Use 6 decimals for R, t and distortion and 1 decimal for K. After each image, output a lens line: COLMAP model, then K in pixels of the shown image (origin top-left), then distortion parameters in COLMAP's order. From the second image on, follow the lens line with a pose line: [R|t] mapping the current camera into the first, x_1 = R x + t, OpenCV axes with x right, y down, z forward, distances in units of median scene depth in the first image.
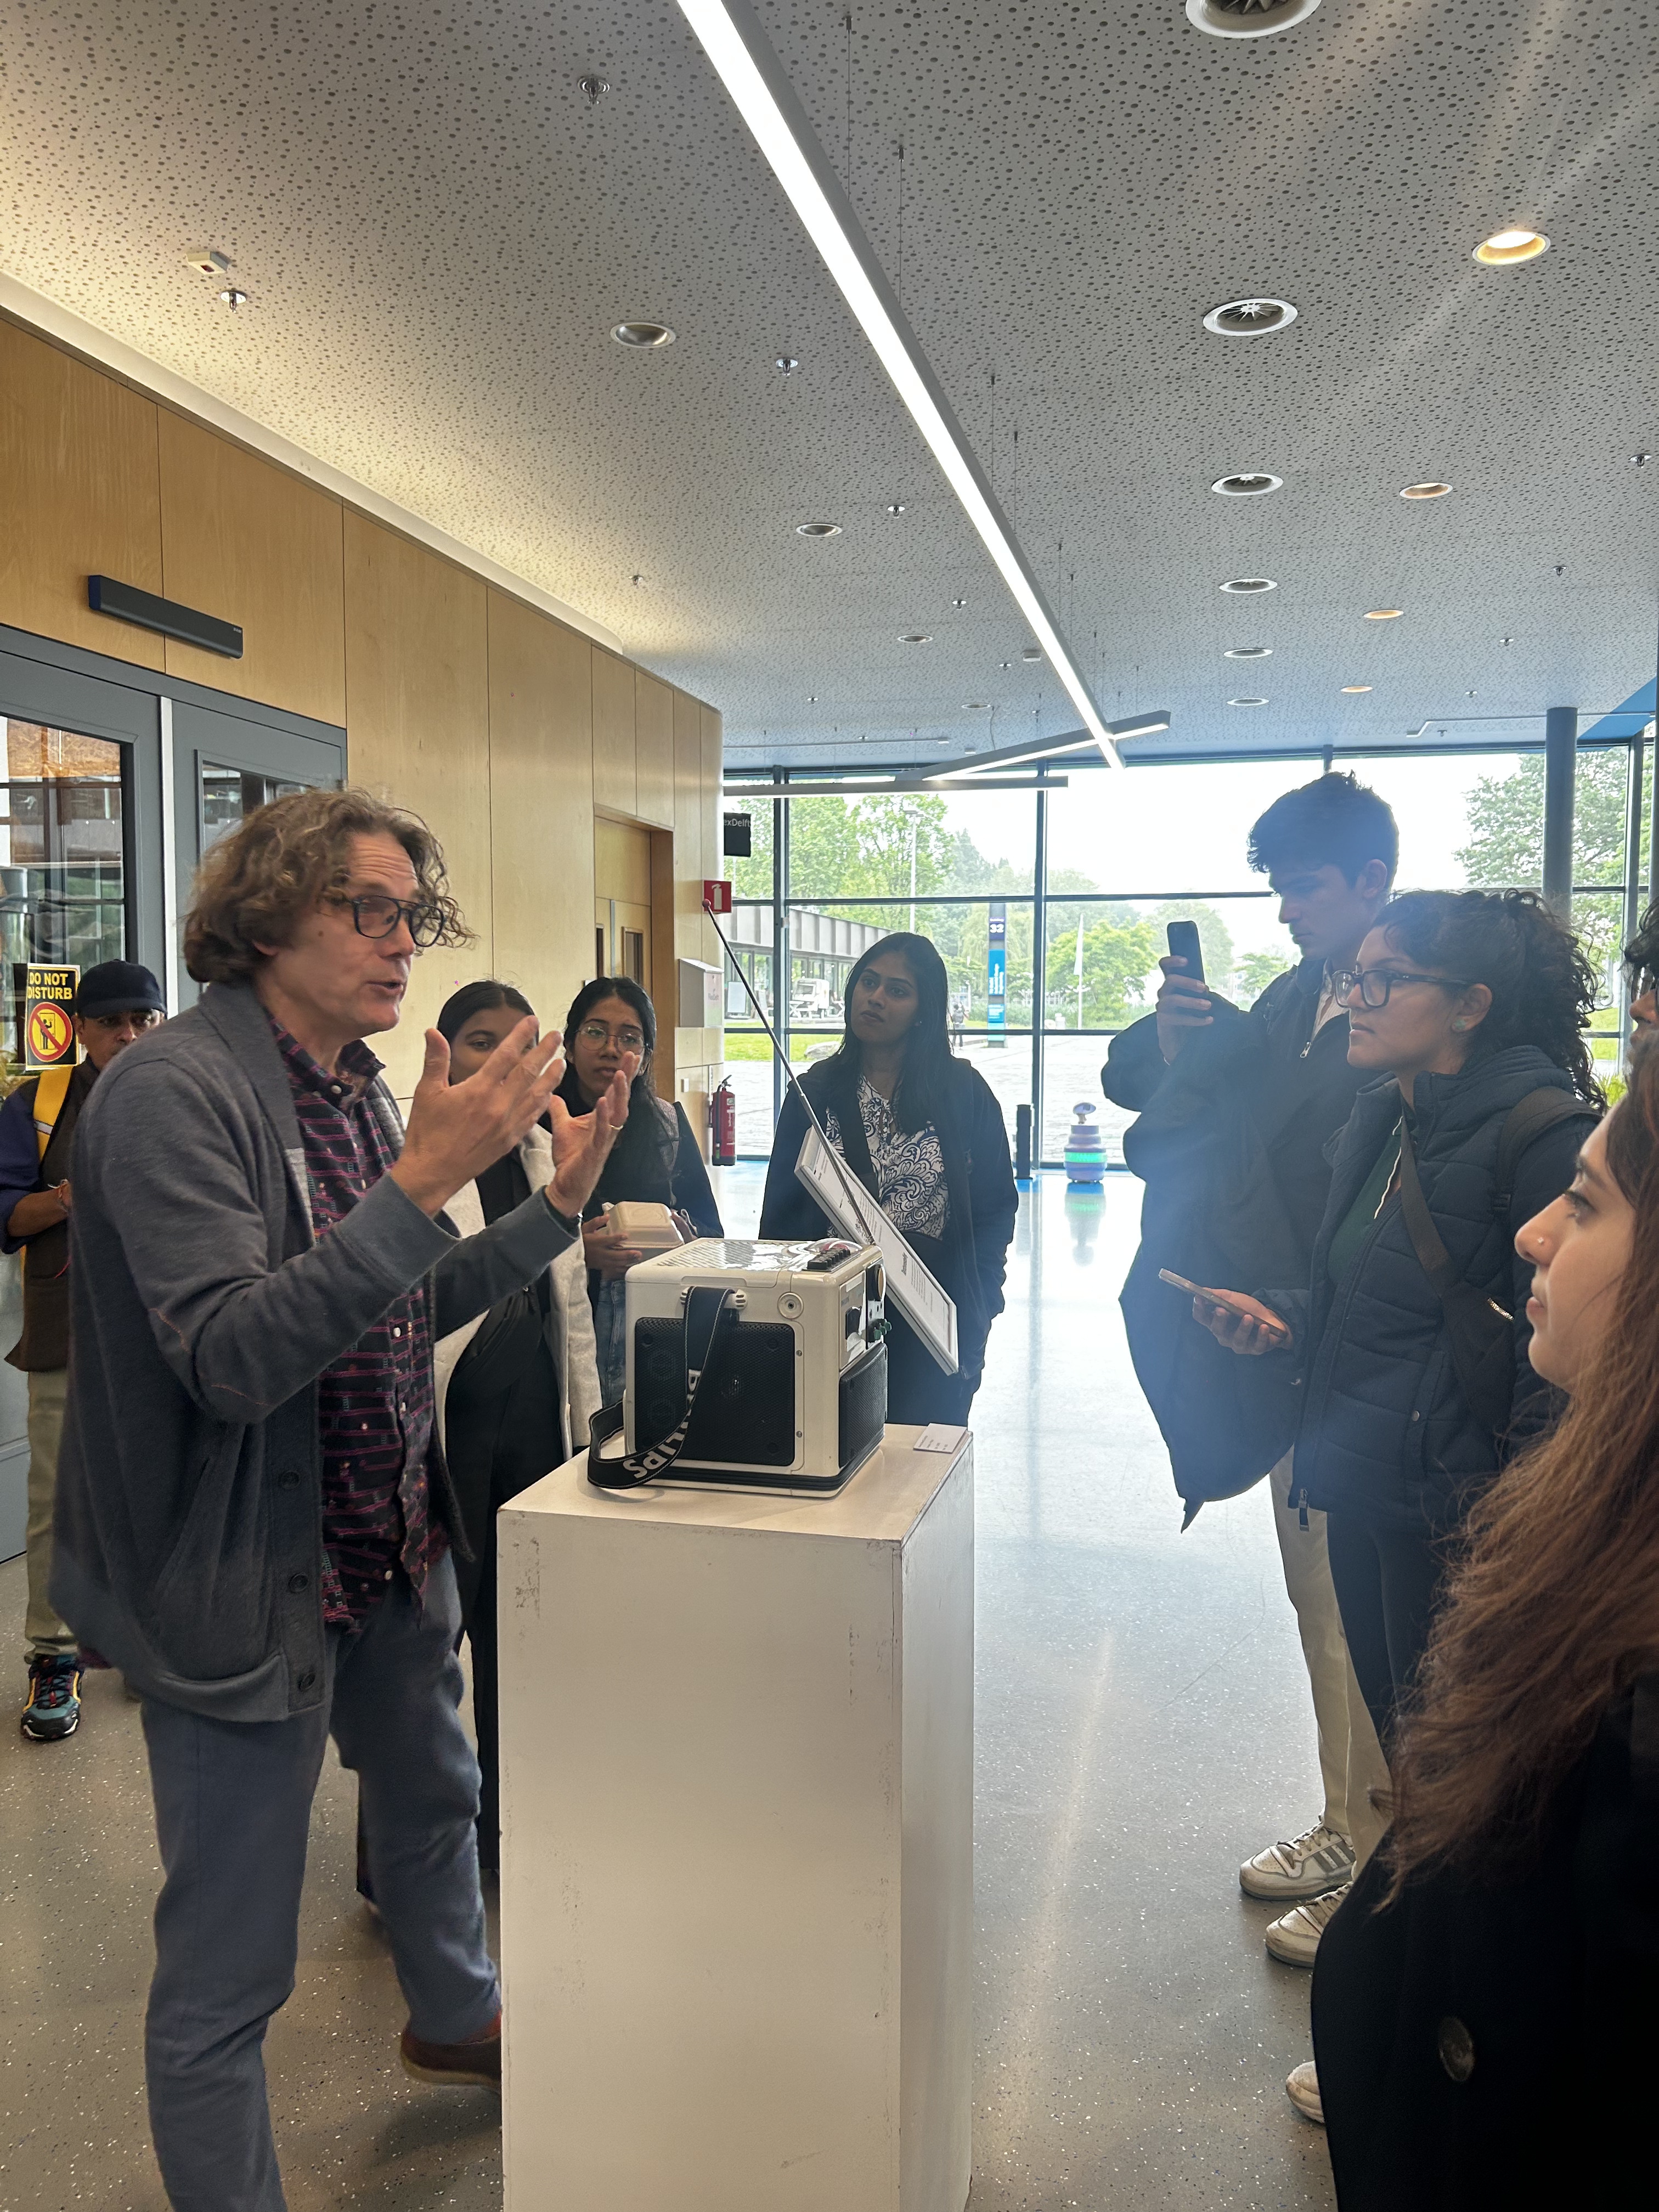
lens RADIAL K [[1676.7, 0, 853.6], [0, 1676.7, 1069.7], [0, 0, 1]] dist [0.065764, -0.088919]
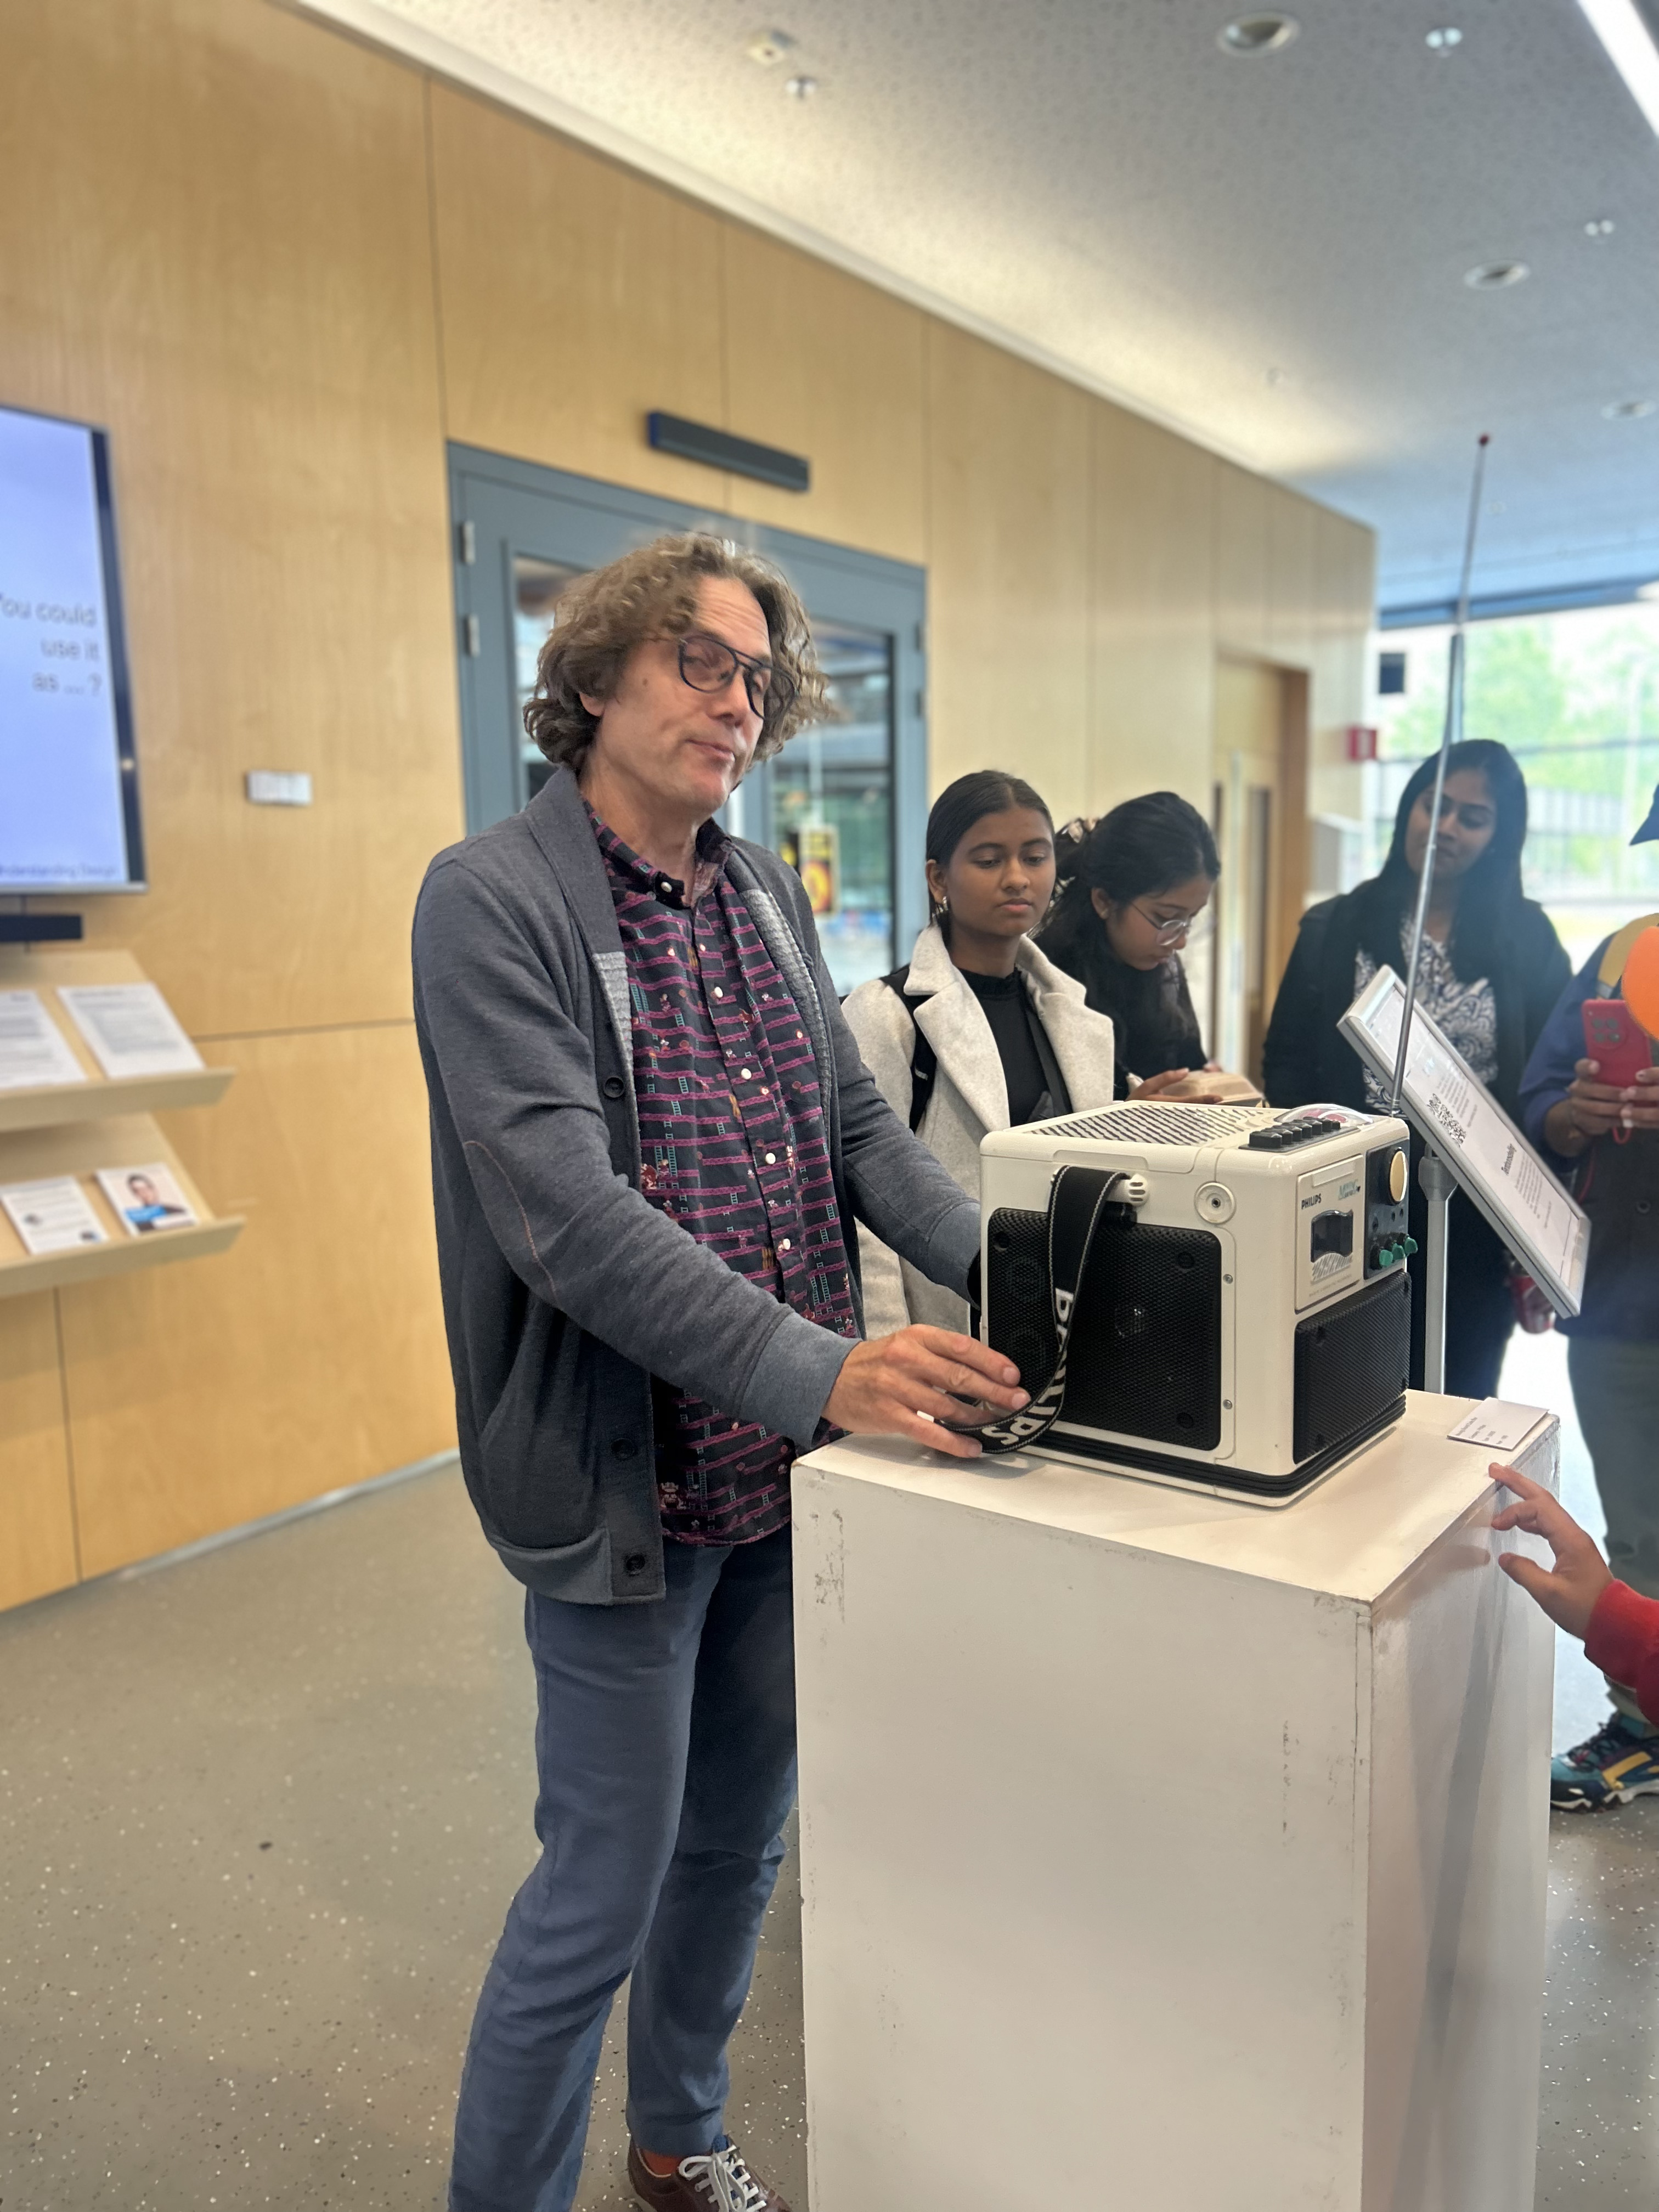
lens RADIAL K [[1657.8, 0, 829.5], [0, 1657.8, 1106.0], [0, 0, 1]] dist [0.054943, -0.061068]
pose [[0.917190, 0.030495, -0.397281, 0.028059], [0.003776, 0.996357, 0.085197, 0.018467], [0.398432, -0.079642, 0.913734, 0.136955]]
